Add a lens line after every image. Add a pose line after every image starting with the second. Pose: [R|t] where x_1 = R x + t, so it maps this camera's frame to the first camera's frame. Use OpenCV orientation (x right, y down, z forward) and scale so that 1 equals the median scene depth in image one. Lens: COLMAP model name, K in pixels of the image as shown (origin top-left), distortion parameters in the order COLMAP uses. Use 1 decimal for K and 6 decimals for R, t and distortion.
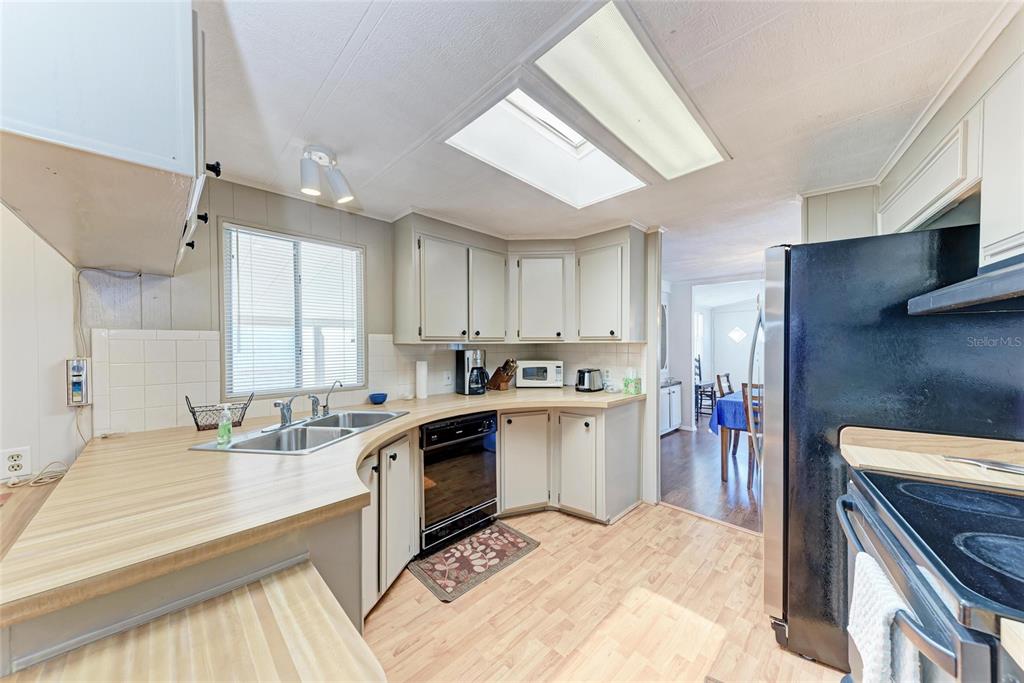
lens RADIAL K [[349.3, 0, 516.0], [0, 349.3, 345.6], [0, 0, 1]] dist [0.019067, -0.003630]
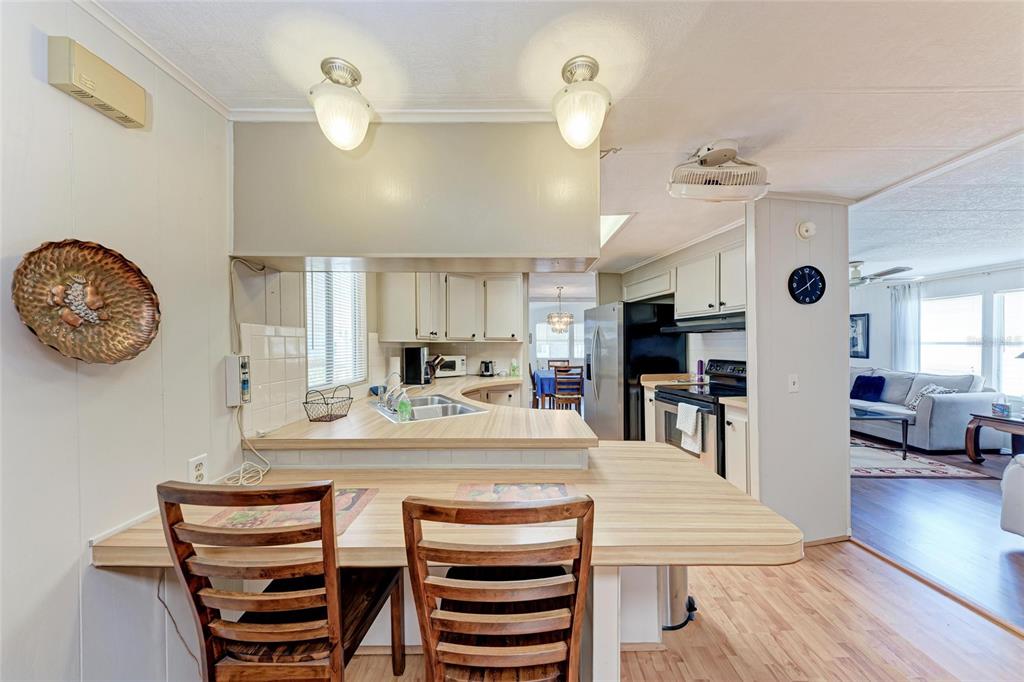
lens RADIAL K [[349.3, 0, 516.0], [0, 349.3, 345.1], [0, 0, 1]] dist [0.019067, -0.003630]
pose [[0.717231, -0.000451, 0.696835, -0.716070], [0.001358, 0.999999, -0.000751, 0.005927], [-0.696834, 0.001485, 0.717231, -0.090613]]
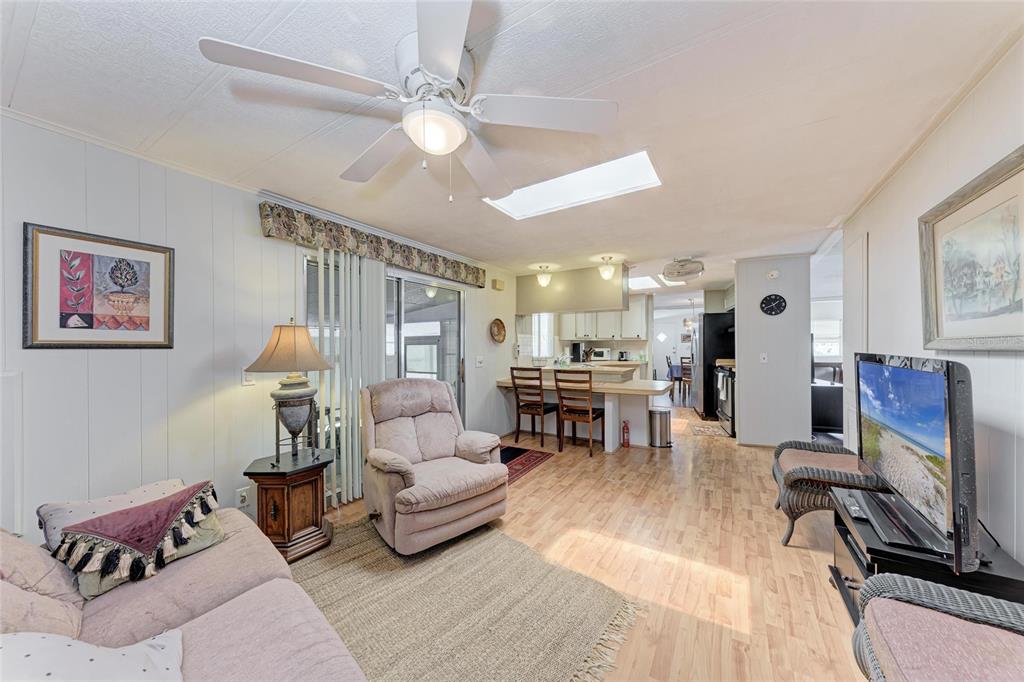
lens RADIAL K [[349.3, 0, 516.0], [0, 349.3, 345.1], [0, 0, 1]] dist [0.019067, -0.003630]
pose [[0.974564, -0.000564, 0.224107, -1.041535], [0.002769, 0.999951, -0.009522, 0.046511], [-0.224091, 0.009900, 0.974518, -1.135585]]
